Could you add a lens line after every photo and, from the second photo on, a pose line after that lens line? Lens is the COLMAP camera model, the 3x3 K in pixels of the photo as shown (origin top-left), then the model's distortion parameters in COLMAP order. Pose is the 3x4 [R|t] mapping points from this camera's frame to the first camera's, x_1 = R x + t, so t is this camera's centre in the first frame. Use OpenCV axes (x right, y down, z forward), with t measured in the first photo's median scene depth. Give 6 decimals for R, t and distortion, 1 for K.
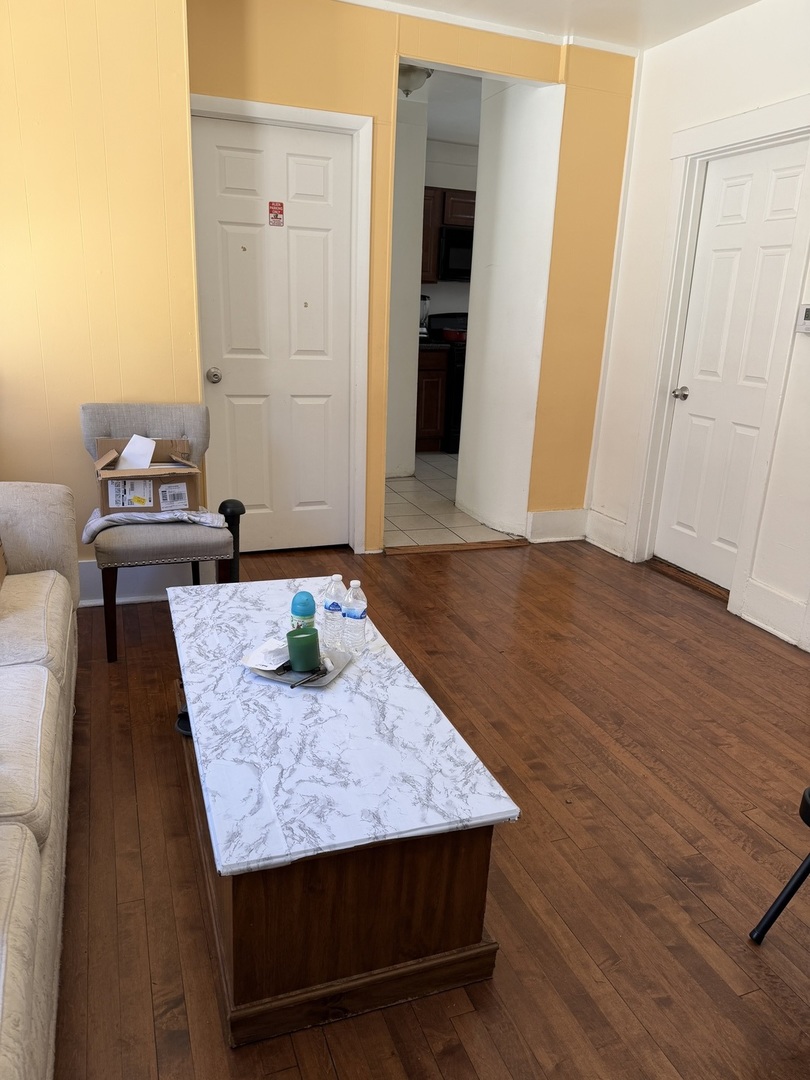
lens RADIAL K [[768.6, 0, 404.5], [0, 768.6, 538.4], [0, 0, 1]] dist [0.057227, -0.078784]
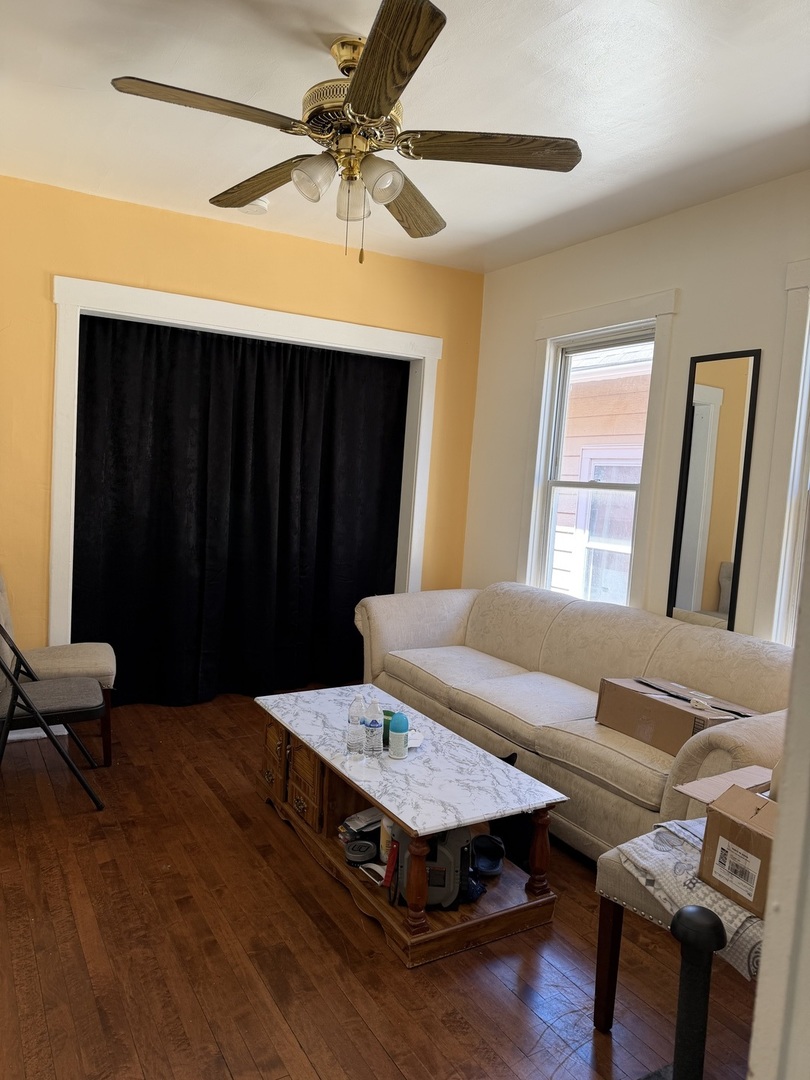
lens RADIAL K [[768.6, 0, 405.6], [0, 768.6, 543.2], [0, 0, 1]] dist [0.057227, -0.078784]
pose [[-0.980844, -0.084398, -0.175561, 0.113915], [-0.142093, 0.926487, 0.348469, -0.676154], [0.133245, 0.366740, -0.920732, 2.189825]]
